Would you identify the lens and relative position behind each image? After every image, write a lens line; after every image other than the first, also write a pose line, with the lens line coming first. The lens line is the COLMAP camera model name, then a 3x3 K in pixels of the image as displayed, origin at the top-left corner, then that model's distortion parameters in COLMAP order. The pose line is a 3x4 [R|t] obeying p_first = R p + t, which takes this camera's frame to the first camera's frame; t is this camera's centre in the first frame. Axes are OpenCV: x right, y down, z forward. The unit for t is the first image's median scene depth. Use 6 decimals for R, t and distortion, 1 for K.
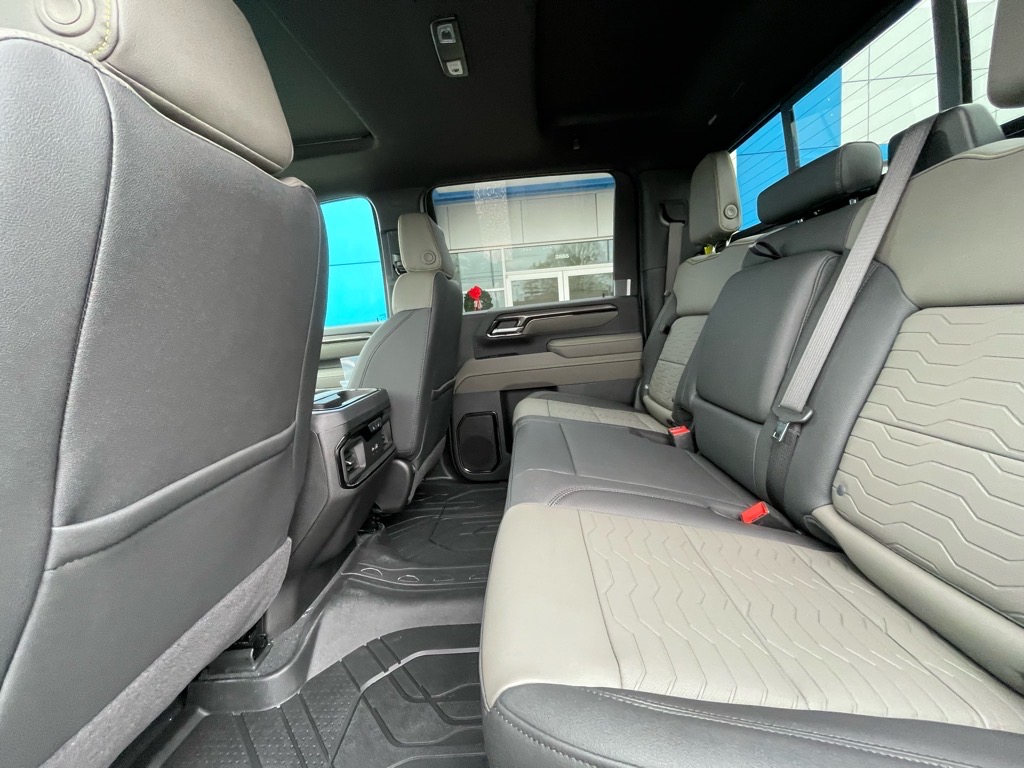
lens RADIAL K [[411.0, 0, 512.0], [0, 411.0, 384.0], [0, 0, 1]] dist [-0.000021, -0.000090]
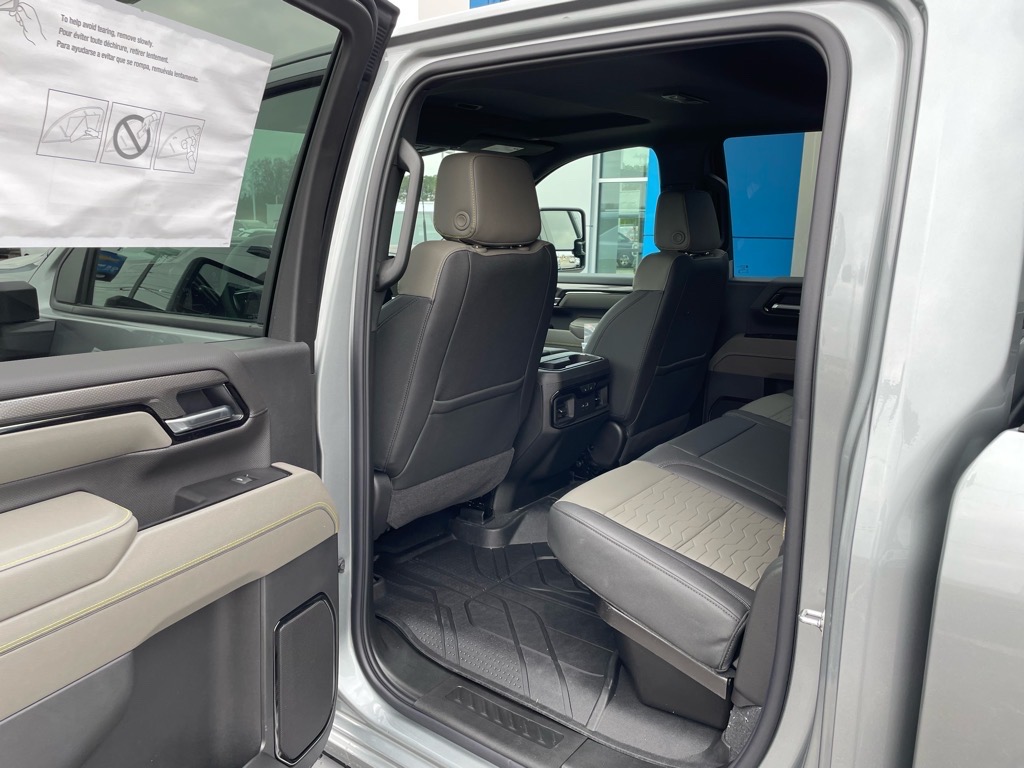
lens RADIAL K [[780.9, 0, 512.0], [0, 780.9, 384.0], [0, 0, 1]] dist [0.095509, -0.120899]
pose [[0.805692, 0.205267, -0.555631, 0.938271], [-0.153495, 0.978345, 0.138855, -0.241528], [0.572101, -0.026588, 0.819752, -1.270251]]
